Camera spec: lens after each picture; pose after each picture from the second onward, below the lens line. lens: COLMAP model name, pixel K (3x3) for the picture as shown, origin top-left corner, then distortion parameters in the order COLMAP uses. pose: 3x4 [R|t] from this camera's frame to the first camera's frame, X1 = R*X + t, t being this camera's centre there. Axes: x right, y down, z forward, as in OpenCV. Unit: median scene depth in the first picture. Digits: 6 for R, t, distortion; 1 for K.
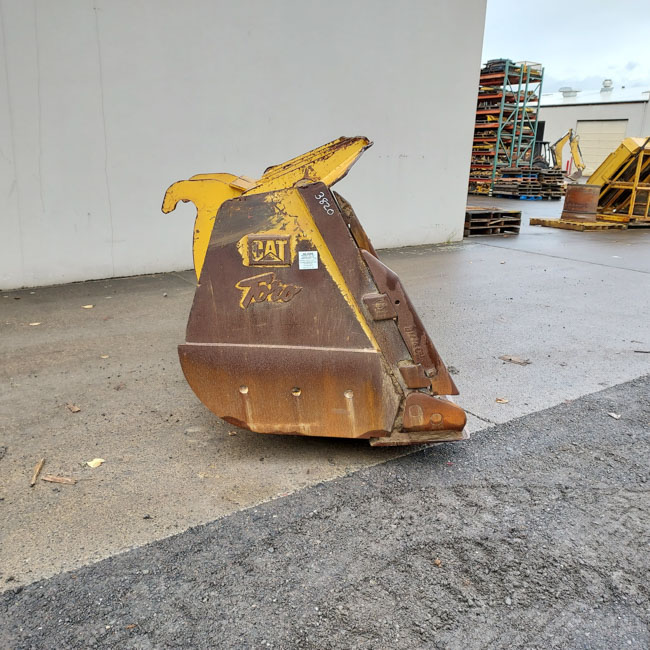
lens RADIAL K [[627.9, 0, 322.6], [0, 627.9, 324.8], [0, 0, 1]] dist [0.041586, 0.000000]
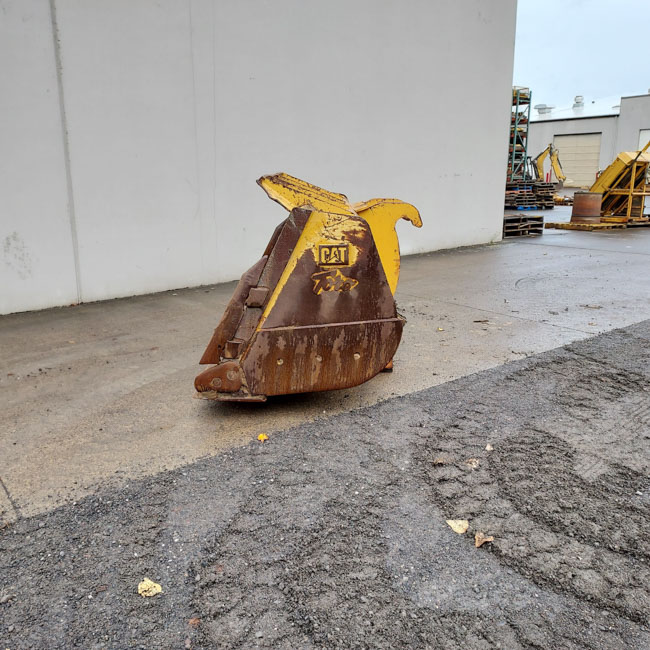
lens RADIAL K [[627.9, 0, 324.4], [0, 627.9, 326.6], [0, 0, 1]] dist [0.041586, 0.000000]
pose [[0.998371, -0.049119, 0.029031, -0.125990], [0.049978, 0.998310, -0.029645, 0.039267], [-0.027526, 0.031048, 0.999139, -0.162035]]
